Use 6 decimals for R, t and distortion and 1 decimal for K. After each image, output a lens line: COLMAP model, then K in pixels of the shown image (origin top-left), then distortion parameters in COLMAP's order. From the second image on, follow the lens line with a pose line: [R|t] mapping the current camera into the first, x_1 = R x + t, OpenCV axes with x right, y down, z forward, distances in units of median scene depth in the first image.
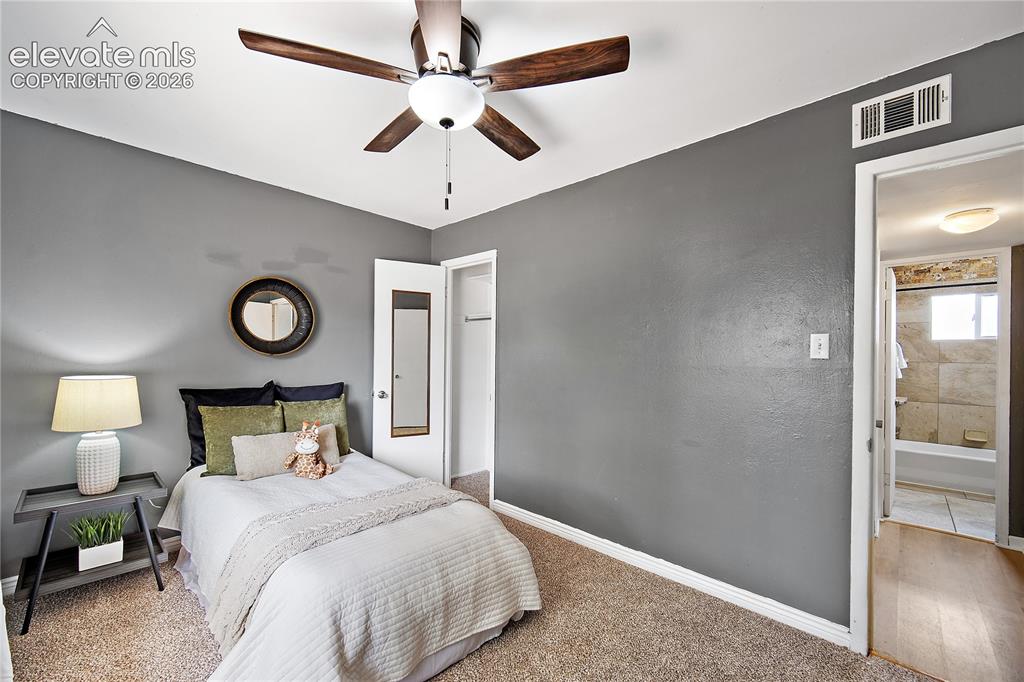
lens RADIAL K [[406.2, 0, 513.0], [0, 406.2, 359.0], [0, 0, 1]] dist [-0.000293, 0.000035]
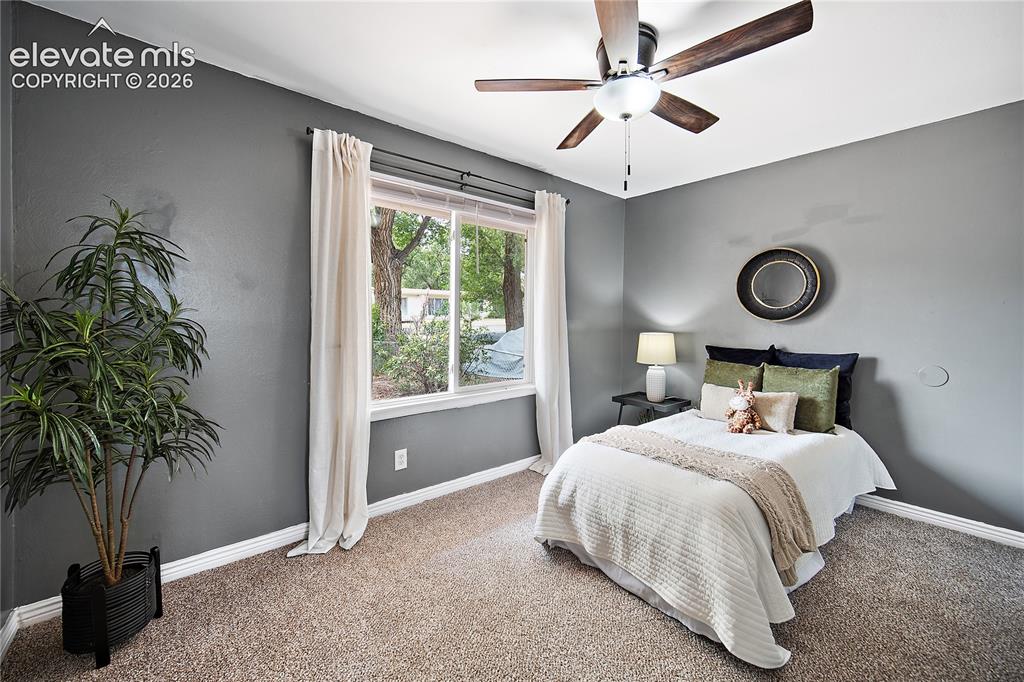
lens RADIAL K [[409.7, 0, 513.9], [0, 409.7, 326.3], [0, 0, 1]] dist [-0.001581, 0.000185]
pose [[-0.102791, 0.002580, -0.994700, 0.779960], [-0.015016, 0.999879, 0.004145, 0.014895], [0.994590, 0.015362, -0.102740, 0.608049]]
